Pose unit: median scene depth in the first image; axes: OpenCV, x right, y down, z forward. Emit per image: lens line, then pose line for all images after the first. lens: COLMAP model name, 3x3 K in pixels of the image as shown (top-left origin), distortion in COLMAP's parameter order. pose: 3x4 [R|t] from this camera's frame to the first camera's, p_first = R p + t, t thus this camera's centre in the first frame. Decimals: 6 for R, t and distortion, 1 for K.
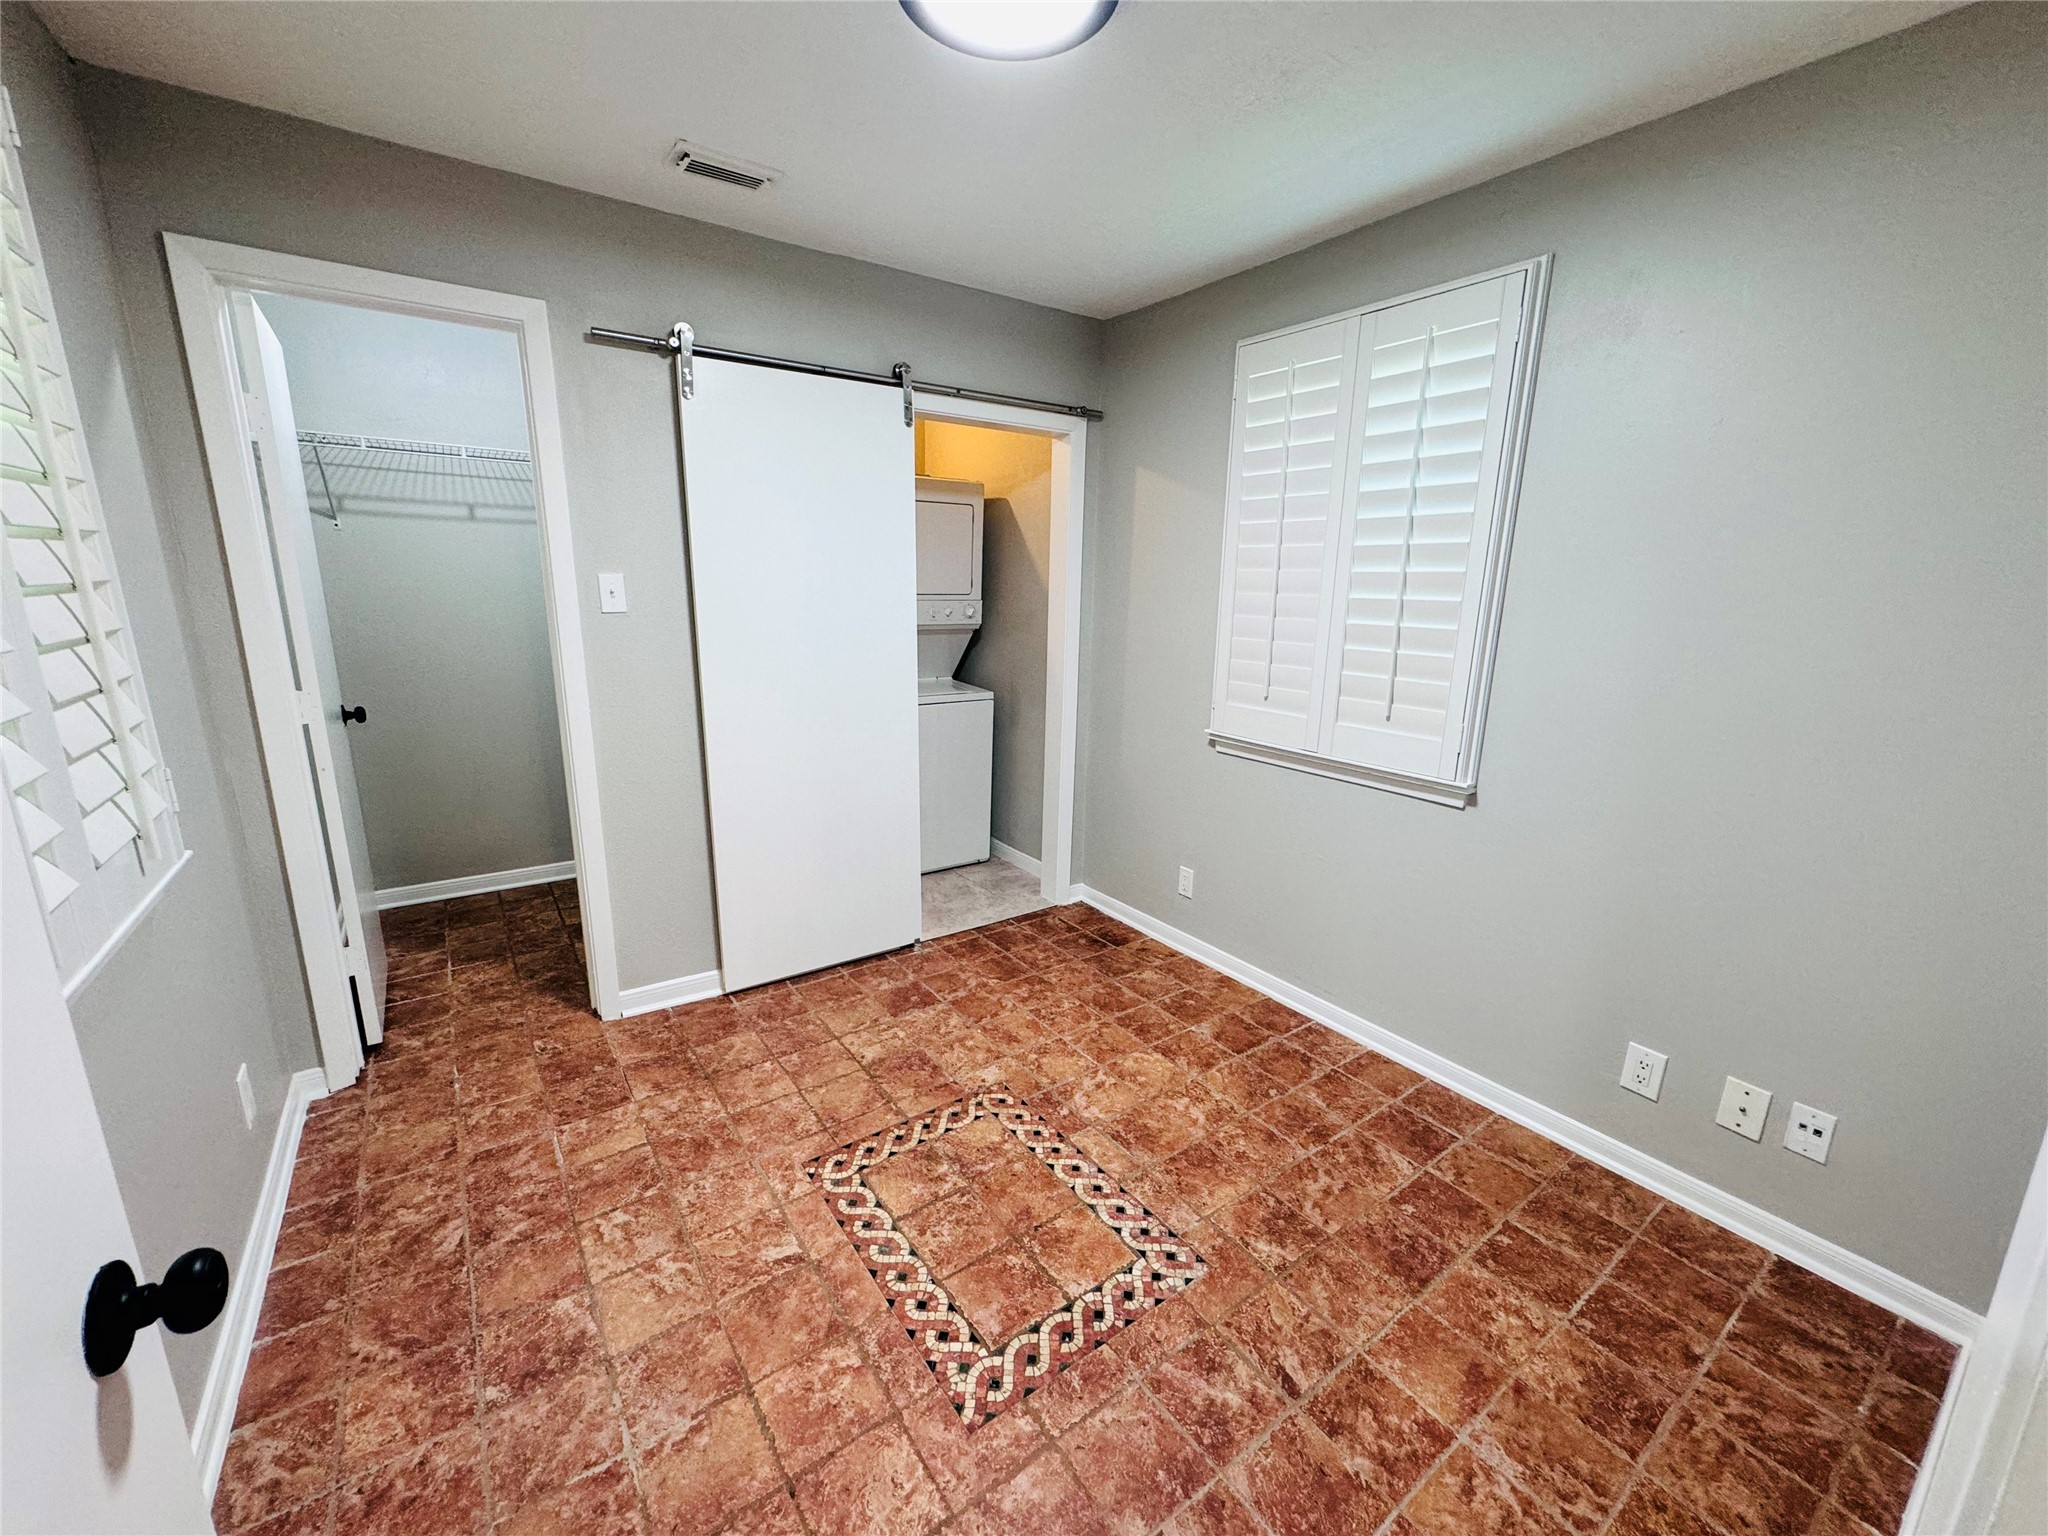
lens RADIAL K [[818.5, 0, 1023.1], [0, 818.5, 766.2], [0, 0, 1]] dist [-0.001166, -0.000158]
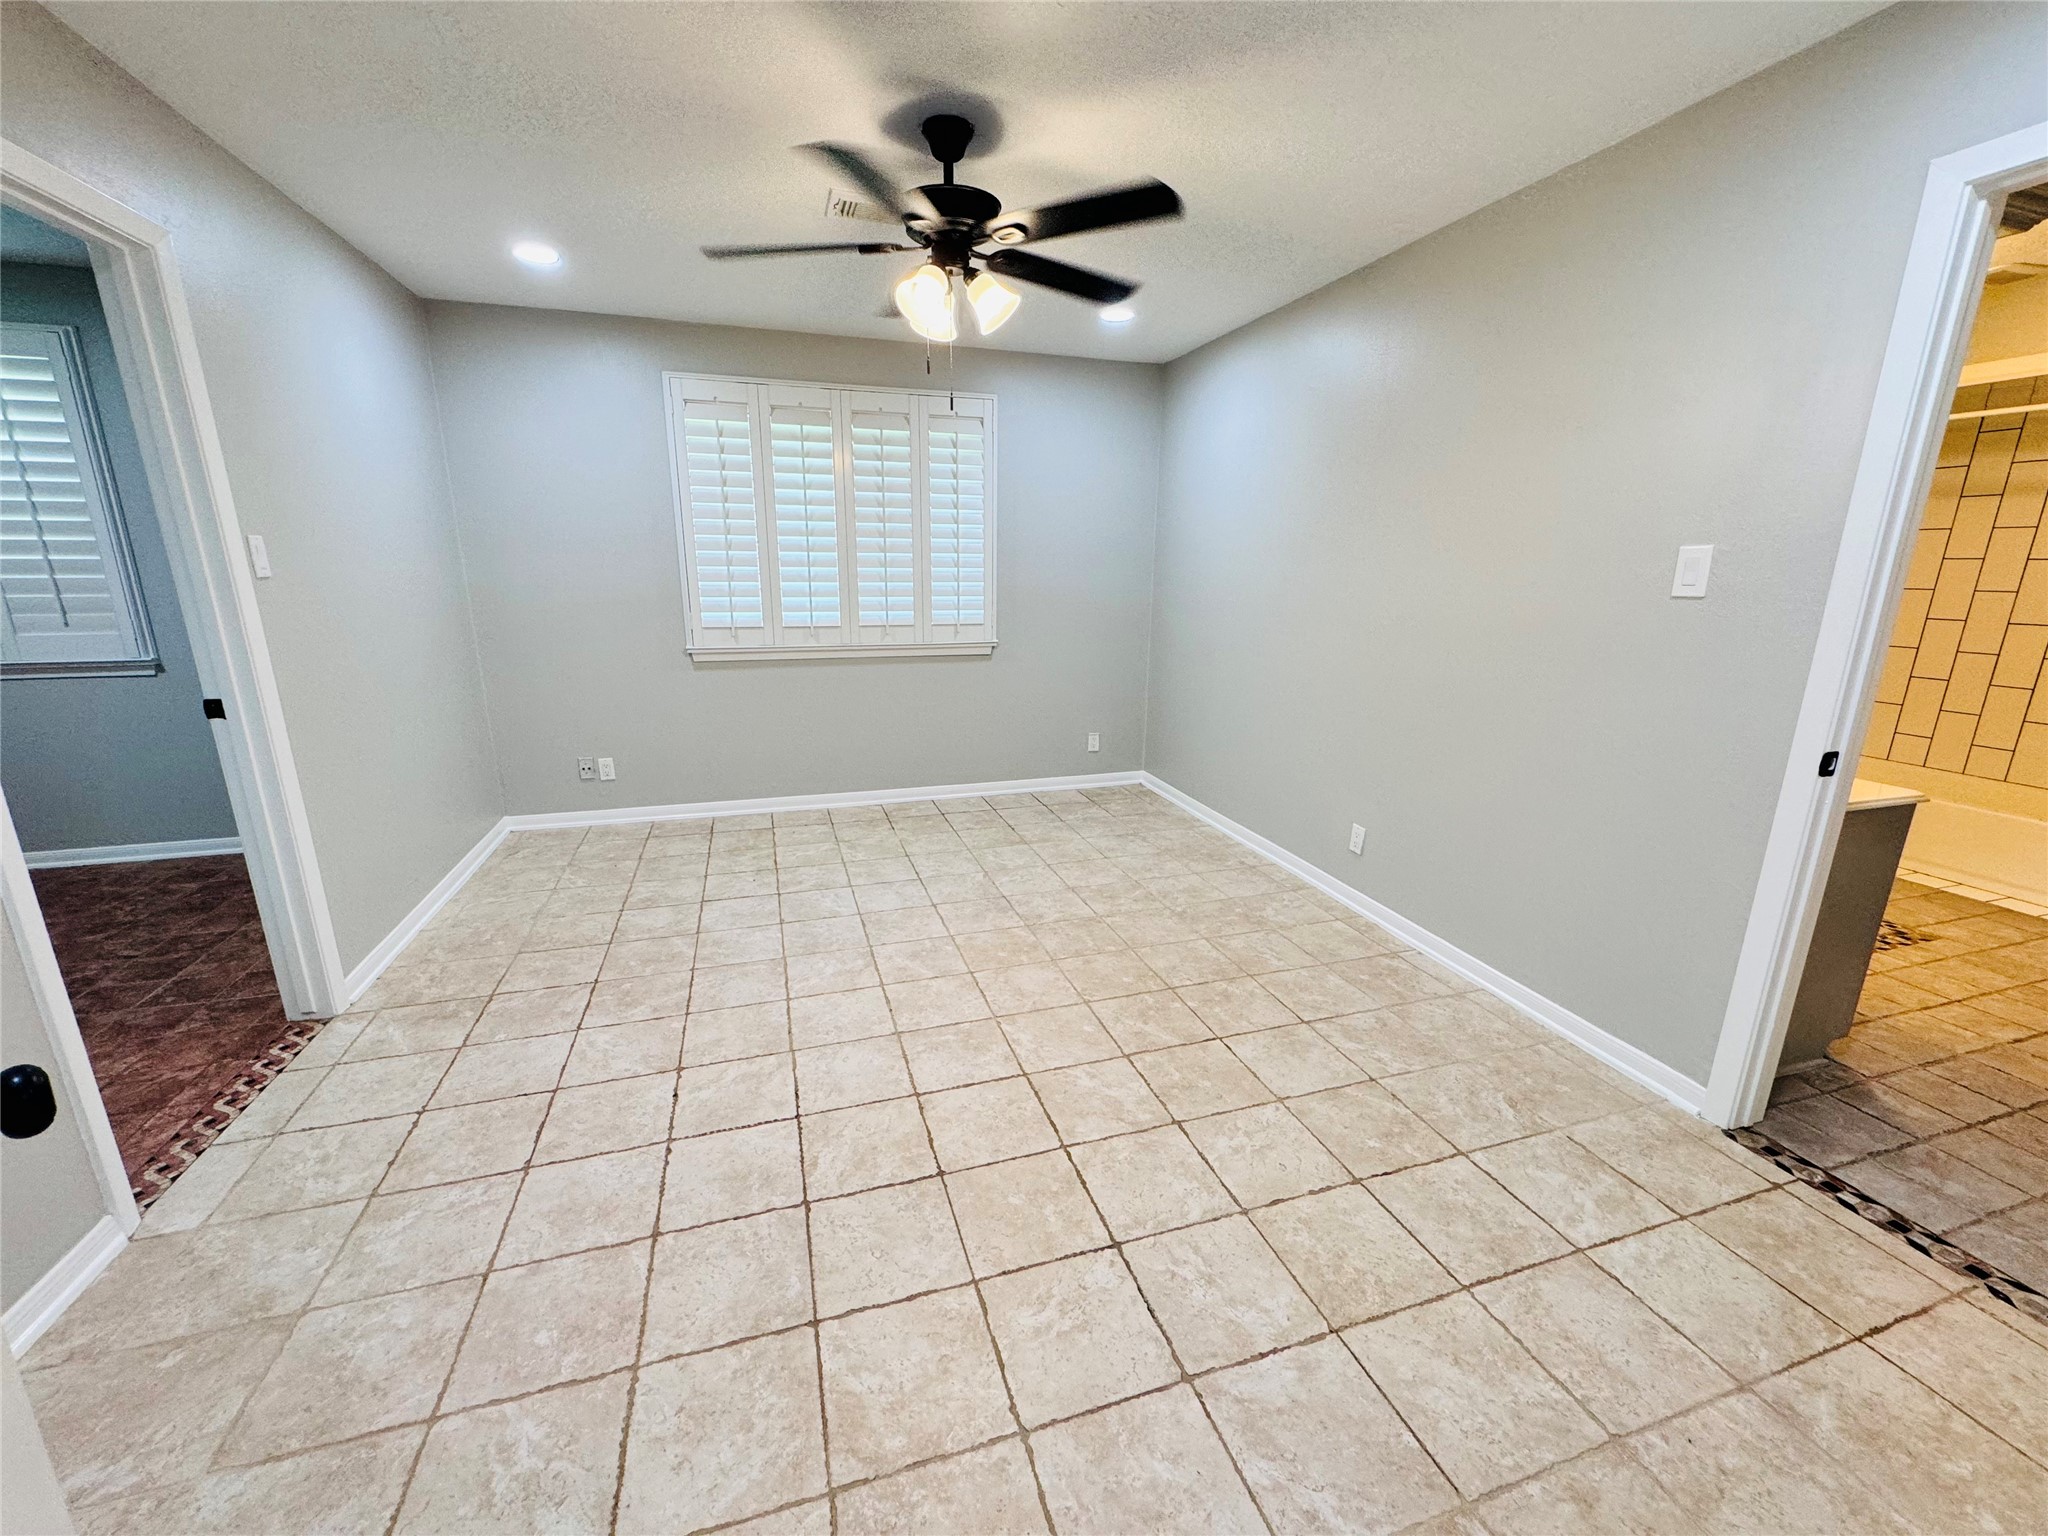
lens RADIAL K [[818.5, 0, 1023.1], [0, 818.5, 766.2], [0, 0, 1]] dist [-0.001166, -0.000158]
pose [[0.306687, -0.245302, 0.919658, -0.463209], [0.213731, 0.959293, 0.184599, 0.306833], [-0.927503, 0.139946, 0.346631, -1.128661]]
